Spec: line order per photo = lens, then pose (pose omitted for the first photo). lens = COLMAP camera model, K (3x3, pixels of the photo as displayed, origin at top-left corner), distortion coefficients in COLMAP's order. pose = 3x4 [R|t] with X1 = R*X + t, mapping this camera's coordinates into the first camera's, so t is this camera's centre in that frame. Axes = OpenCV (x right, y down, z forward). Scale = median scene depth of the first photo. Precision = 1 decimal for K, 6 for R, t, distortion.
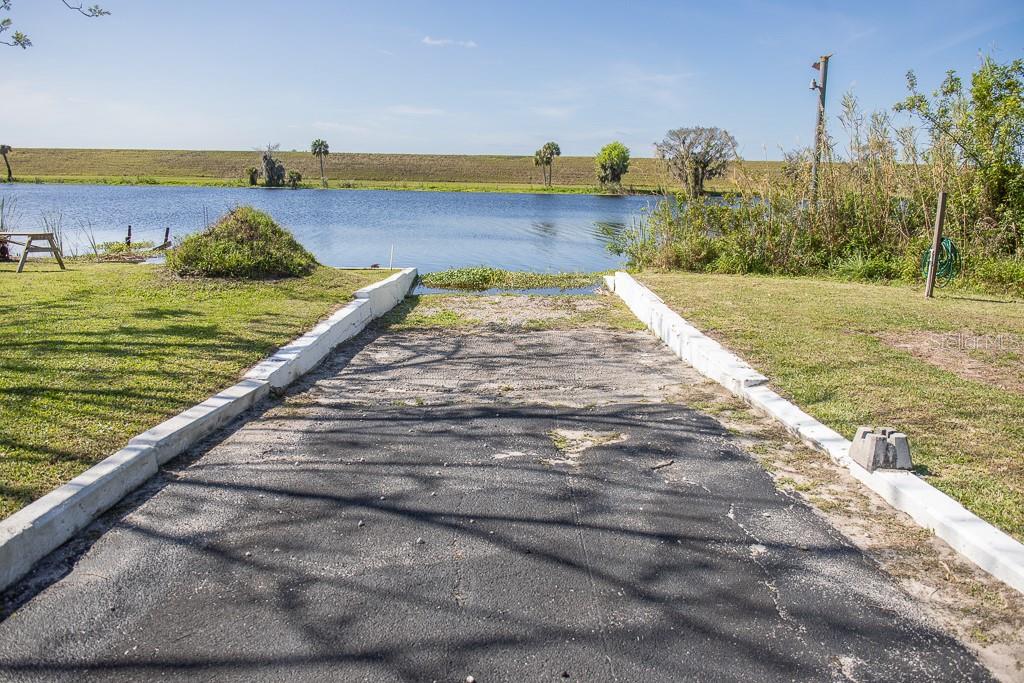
lens RADIAL K [[704.8, 0, 512.5], [0, 704.8, 339.6], [0, 0, 1]] dist [-0.003406, -0.002606]
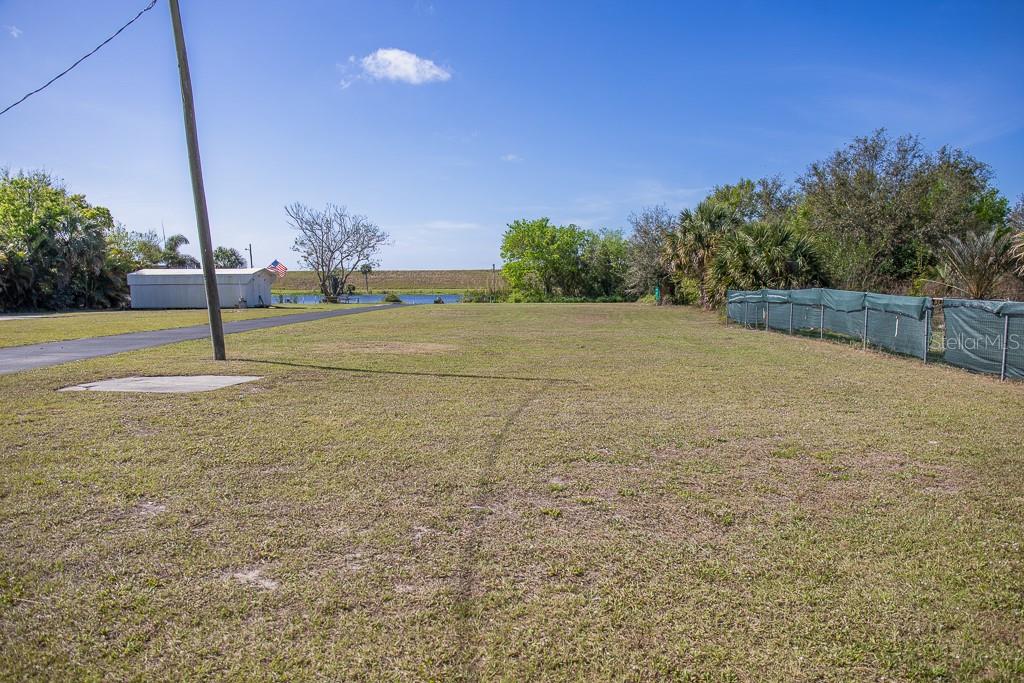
lens RADIAL K [[704.8, 0, 507.7], [0, 704.8, 341.0], [0, 0, 1]] dist [-0.003406, -0.002606]
pose [[0.999291, -0.020001, -0.031903, 0.084092], [0.015182, 0.989358, -0.144709, 0.115119], [0.034458, 0.144122, 0.988960, -0.506998]]
